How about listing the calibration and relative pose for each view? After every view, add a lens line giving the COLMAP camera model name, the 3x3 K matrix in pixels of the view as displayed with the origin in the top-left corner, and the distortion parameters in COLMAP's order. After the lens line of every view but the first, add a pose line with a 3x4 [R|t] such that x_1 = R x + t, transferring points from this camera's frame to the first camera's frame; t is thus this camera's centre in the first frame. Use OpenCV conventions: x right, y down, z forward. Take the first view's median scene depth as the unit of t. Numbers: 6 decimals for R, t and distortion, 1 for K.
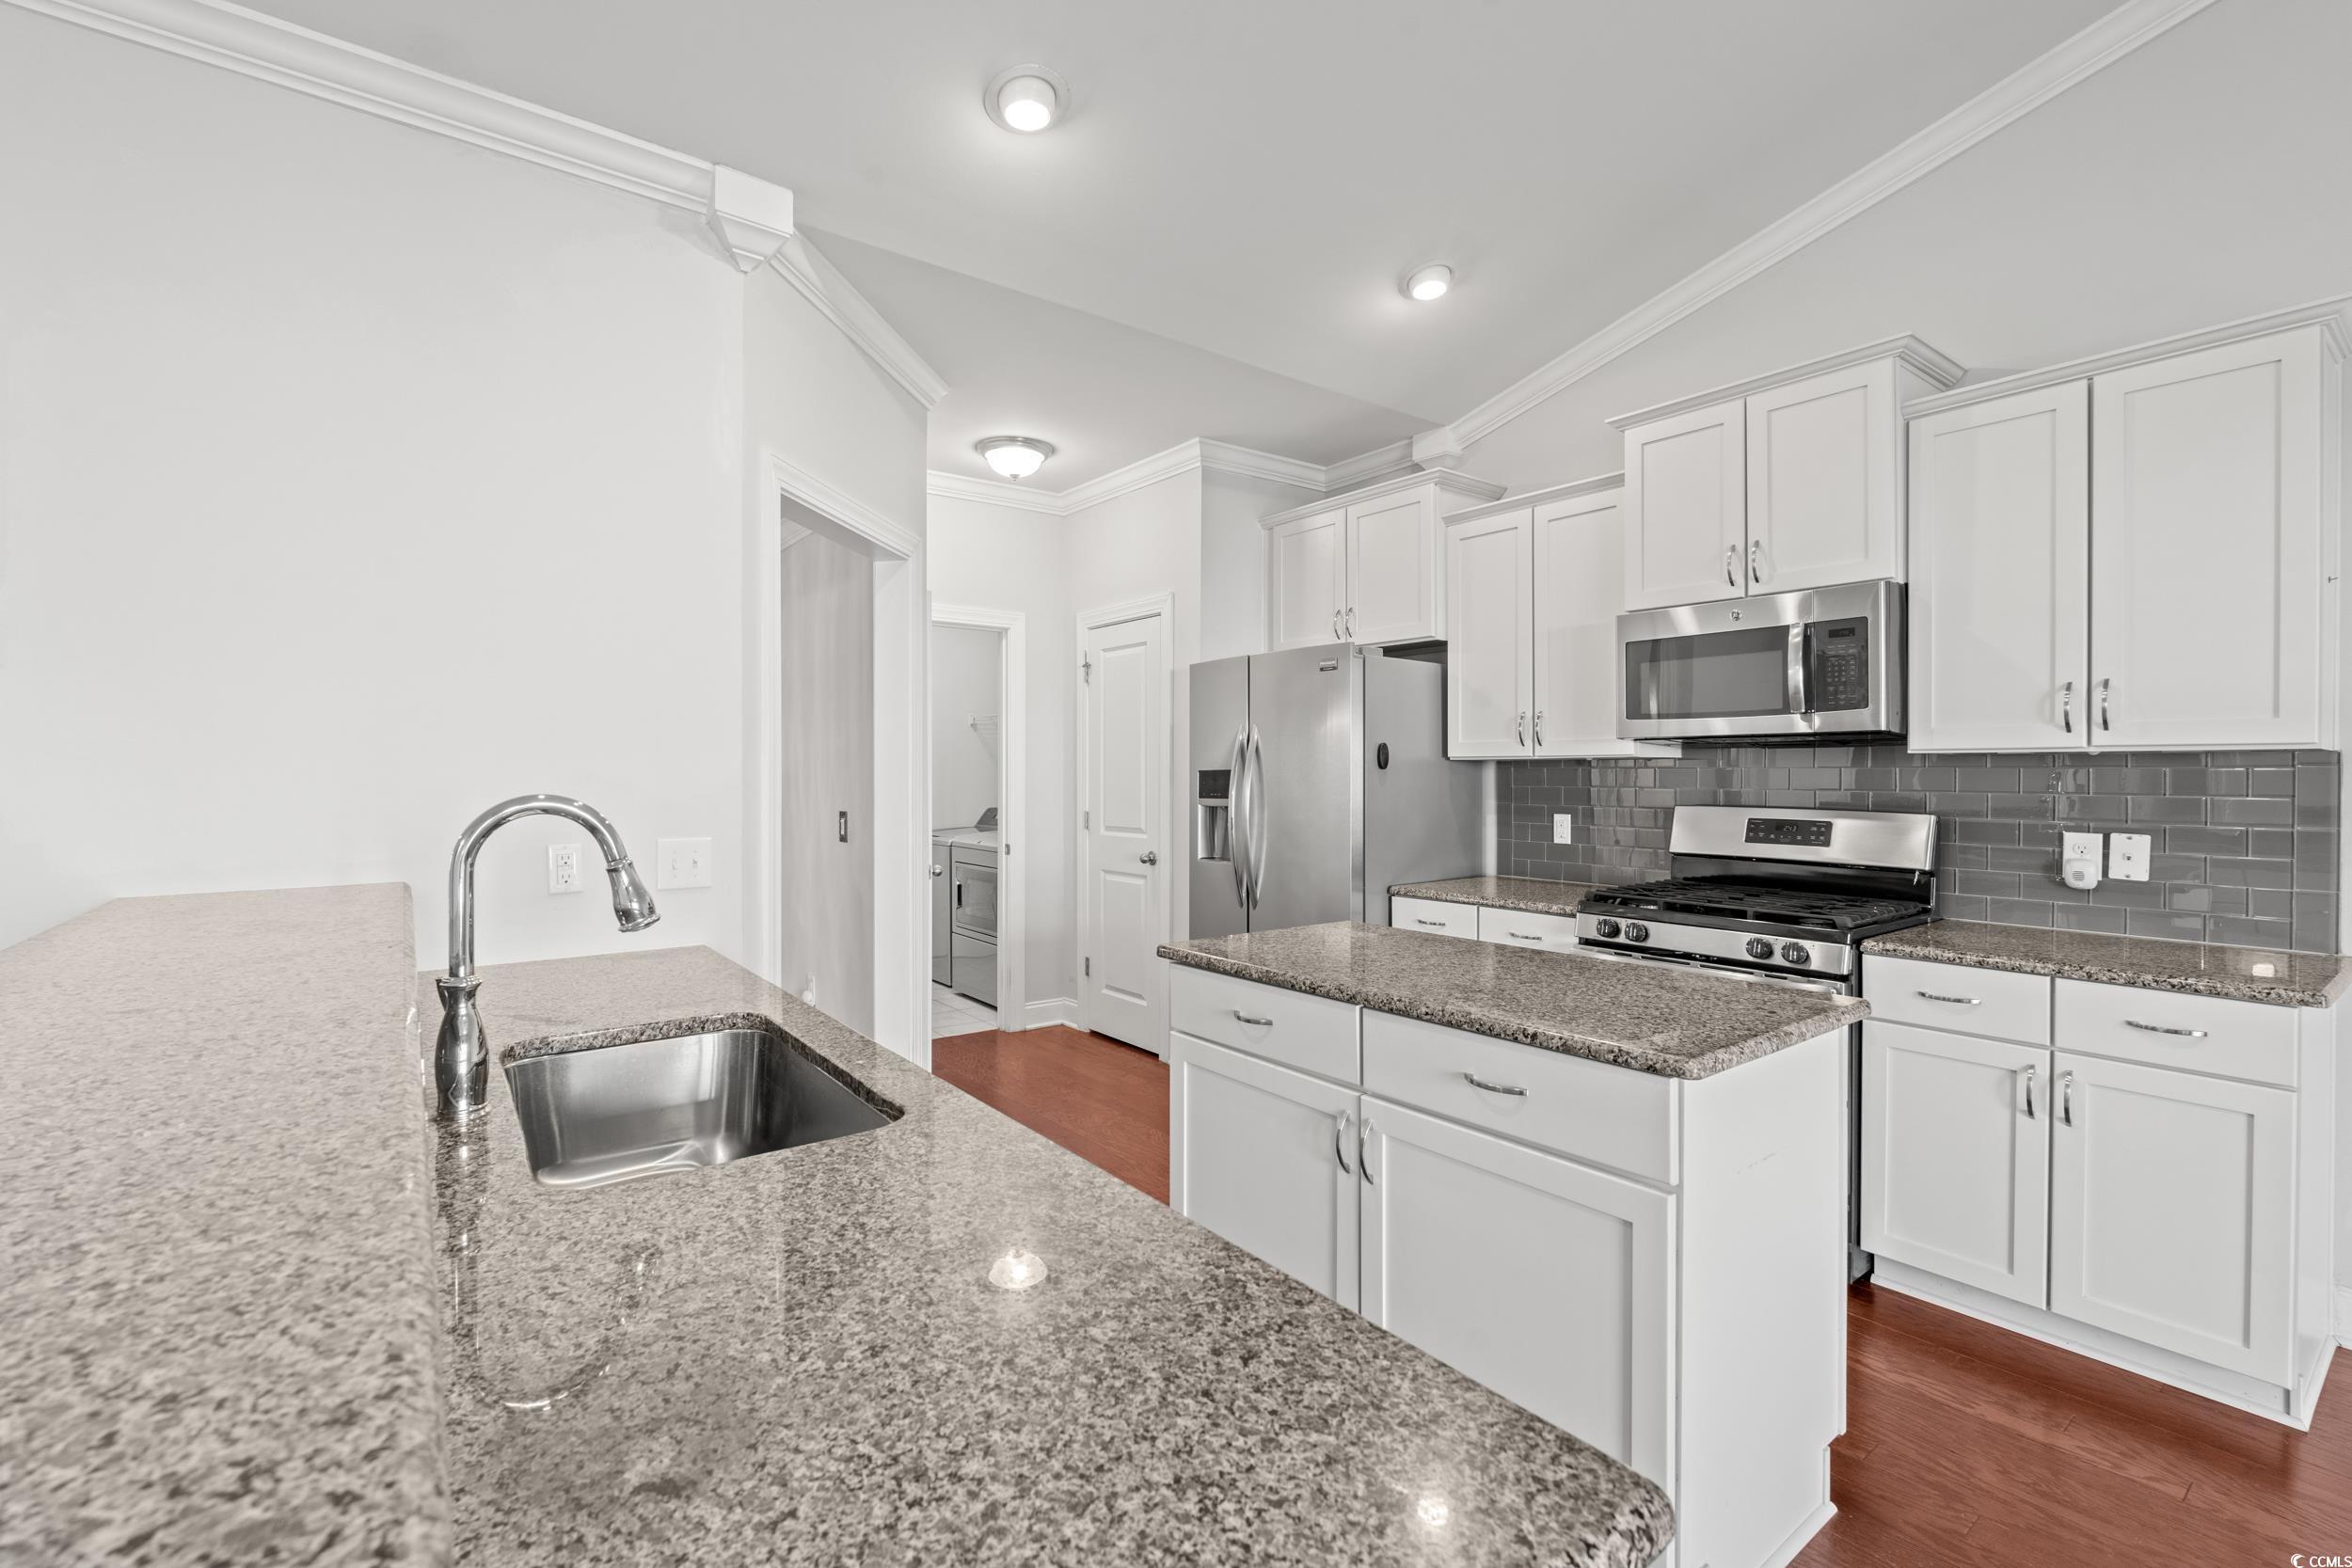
lens RADIAL K [[1035.9, 0, 1162.5], [0, 1035.9, 777.3], [0, 0, 1]] dist [-0.005262, -0.000626]
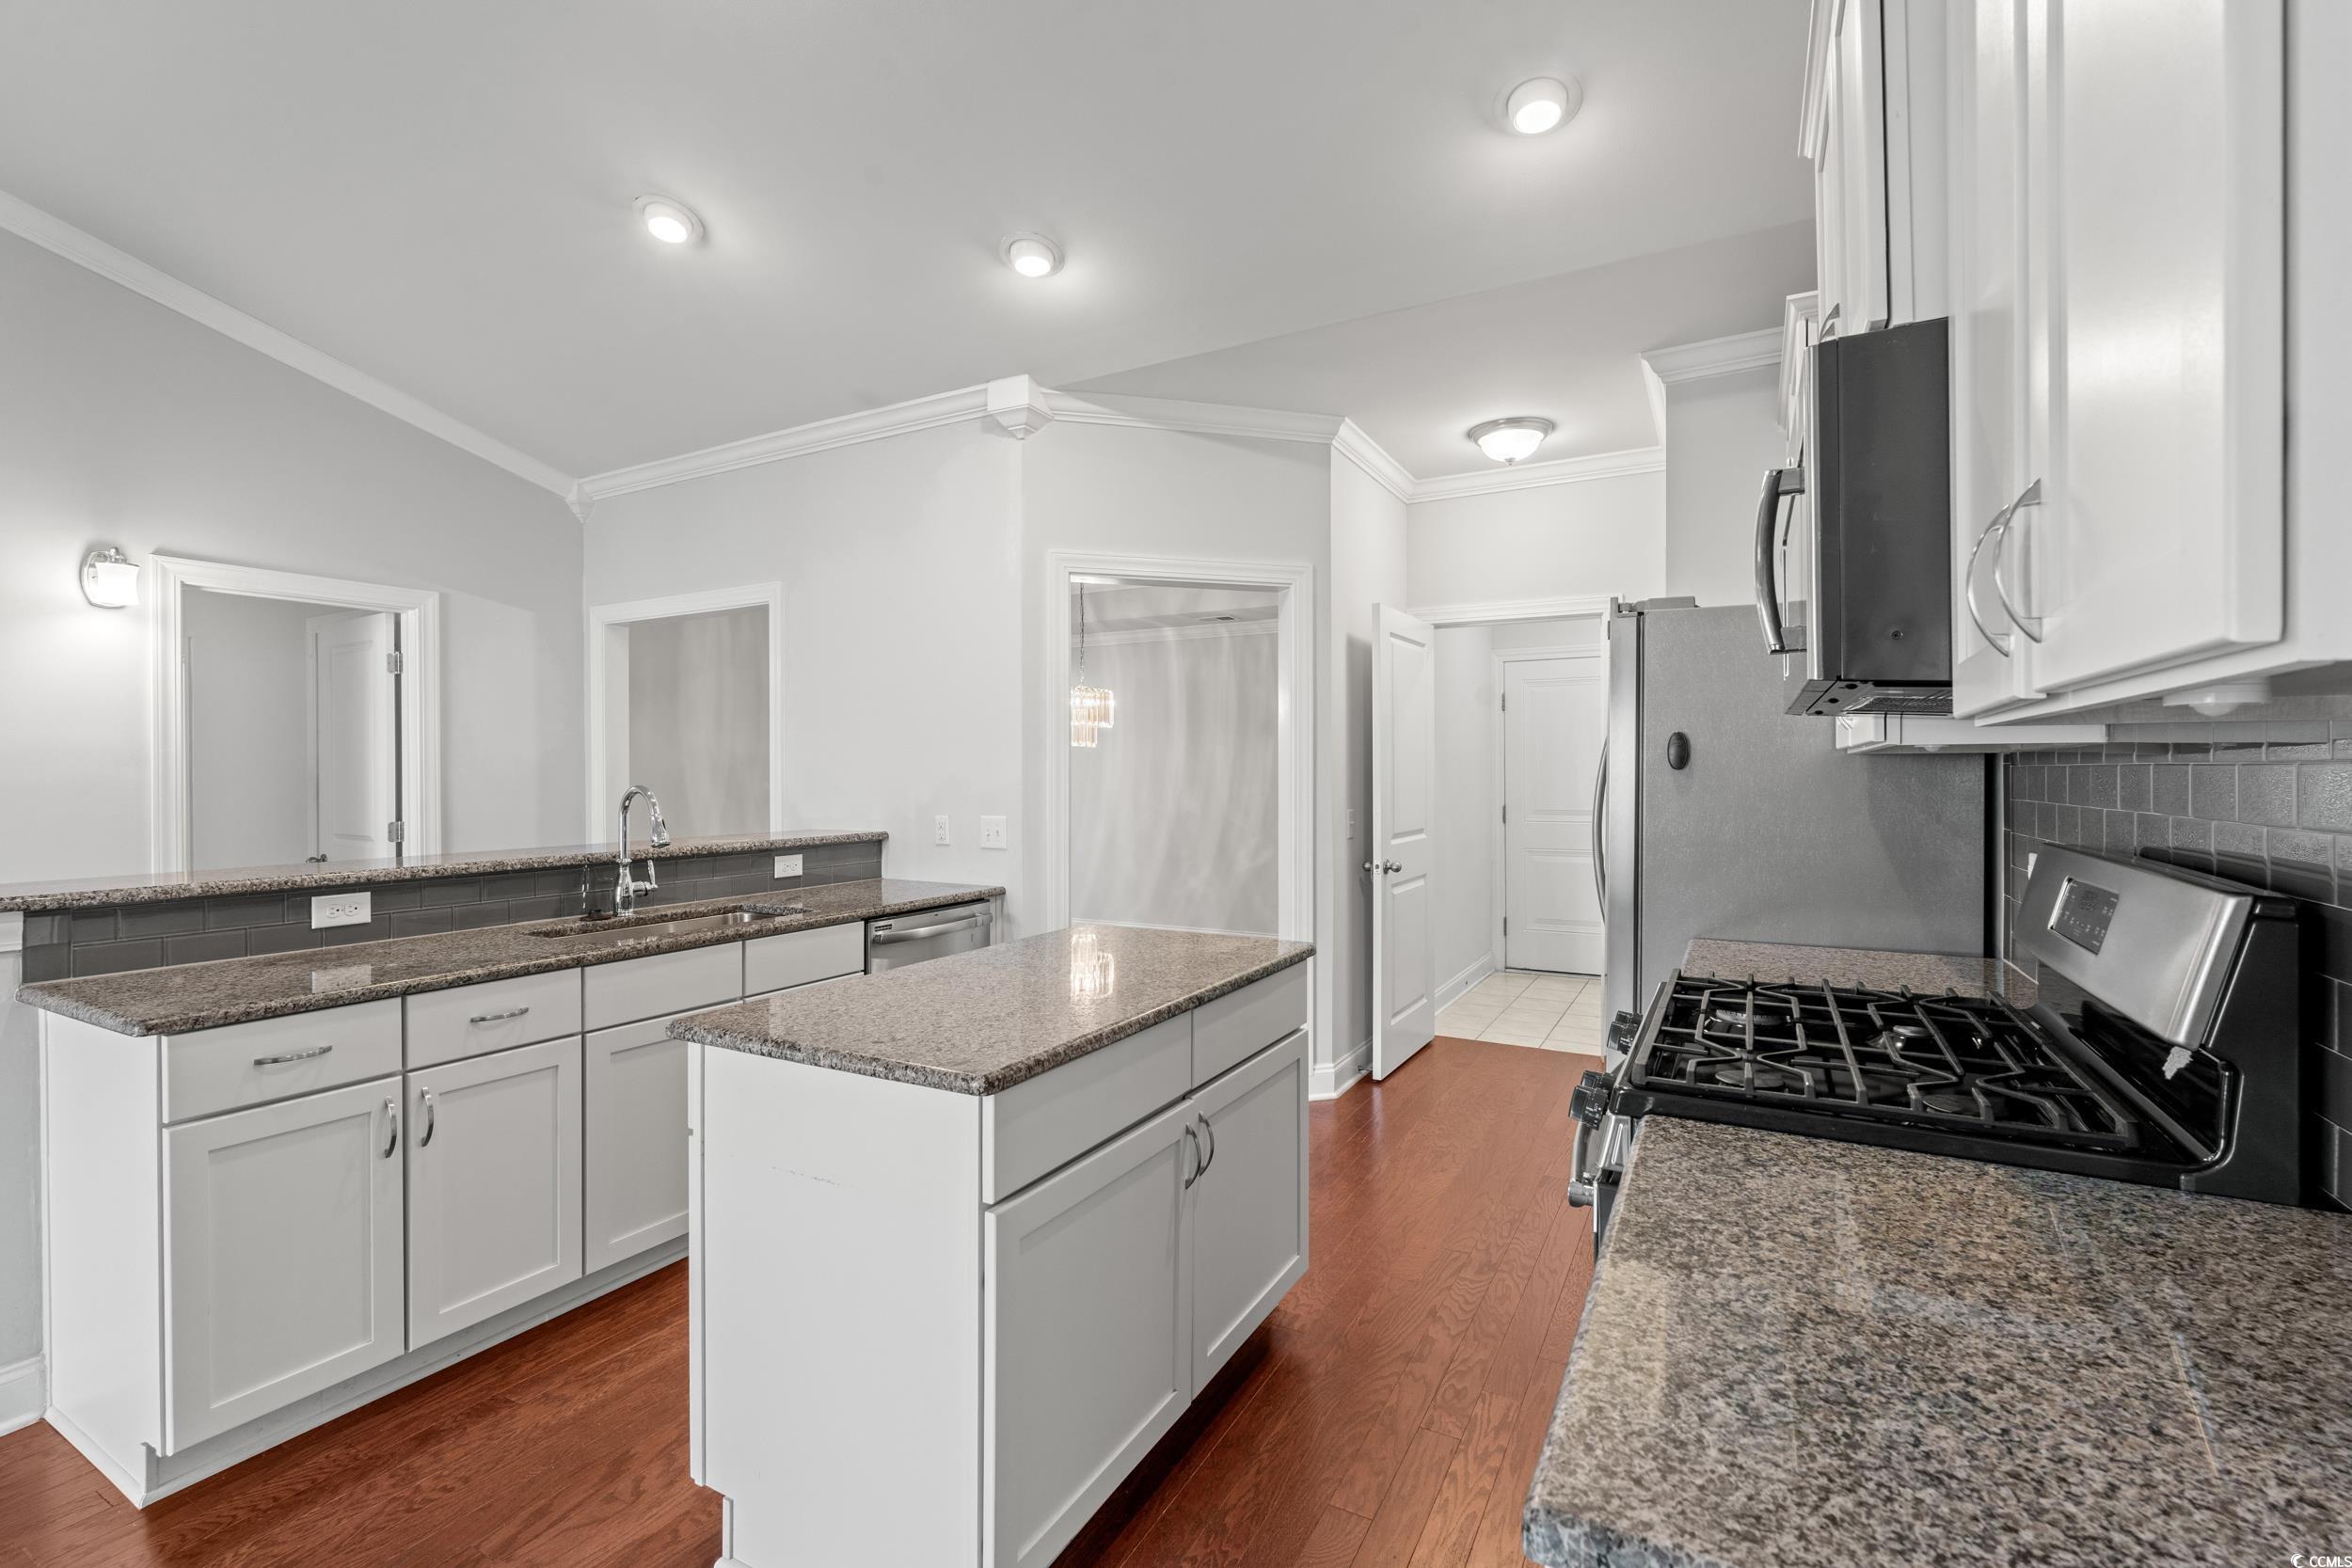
lens RADIAL K [[1035.9, 0, 1178.8], [0, 1035.9, 773.1], [0, 0, 1]] dist [-0.005262, -0.000626]
pose [[0.412292, -0.002190, -0.911049, 0.718797], [-0.000945, 0.999996, -0.002831, -0.003558], [0.911051, 0.002028, 0.412289, 0.411044]]
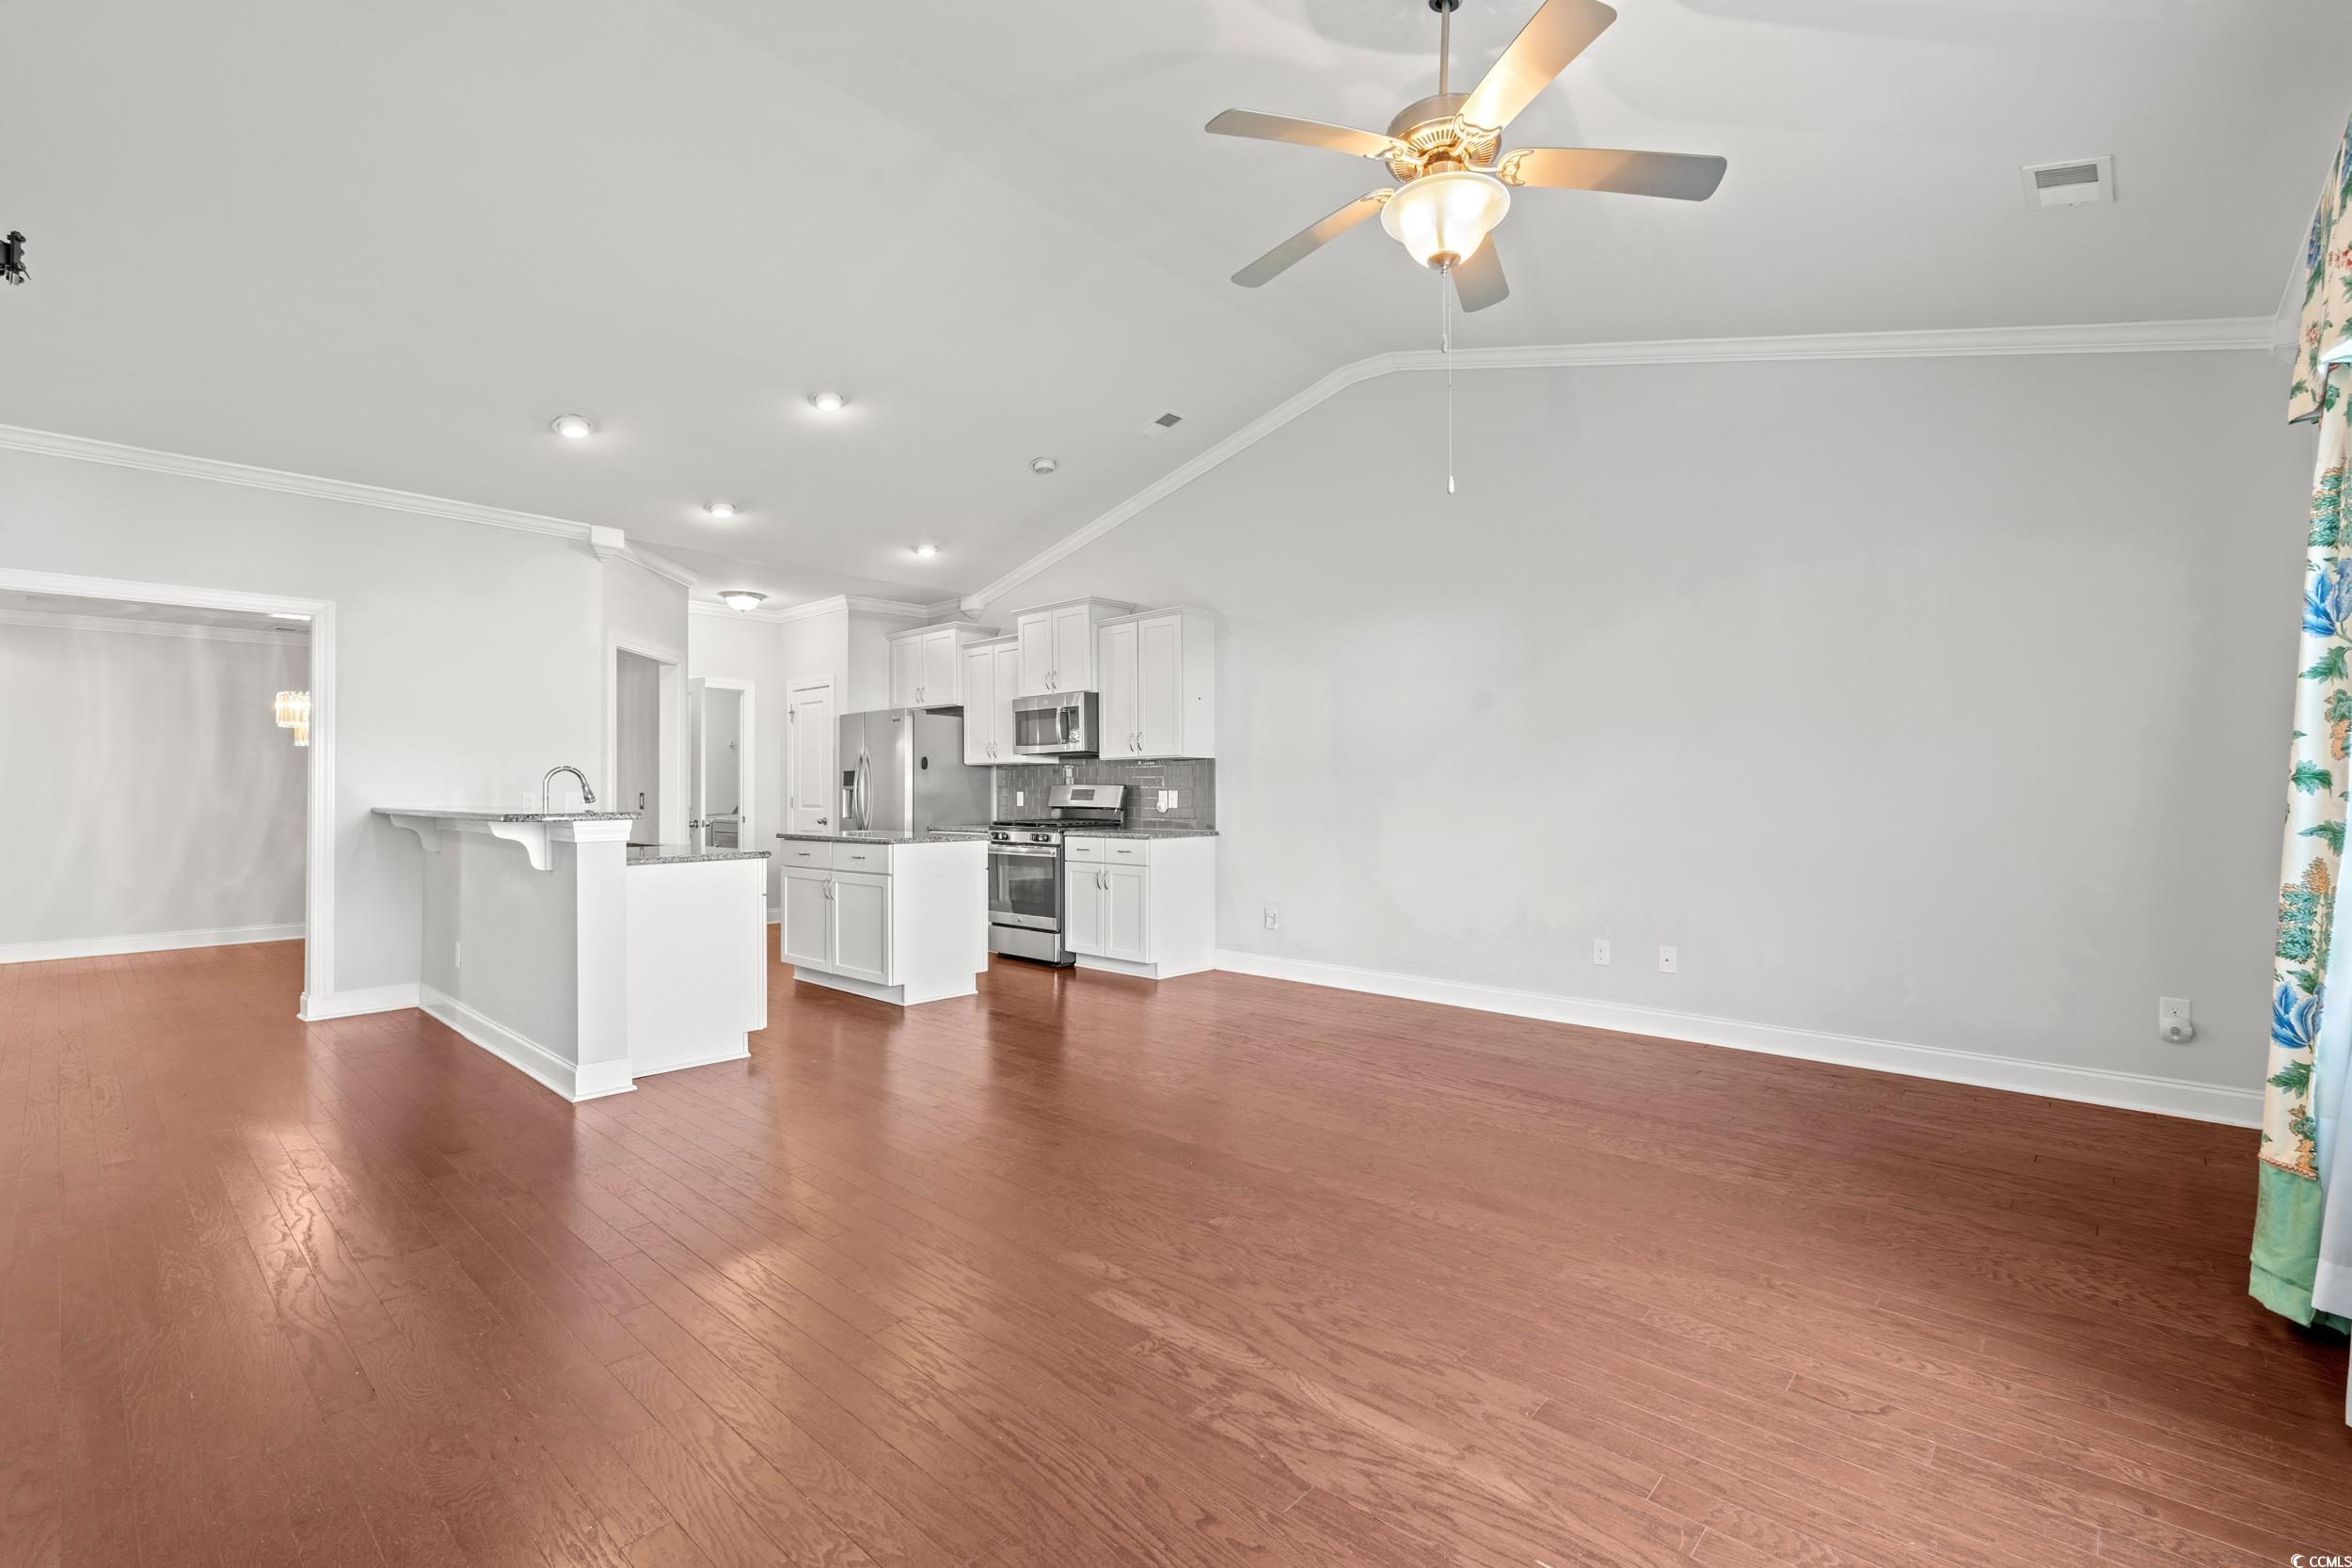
lens RADIAL K [[1035.9, 0, 1165.4], [0, 1035.9, 774.1], [0, 0, 1]] dist [-0.005262, -0.000626]
pose [[0.983813, -0.002762, 0.179177, 0.319287], [0.006734, 0.999745, -0.021566, 0.049914], [-0.179072, 0.022423, 0.983580, -1.120097]]
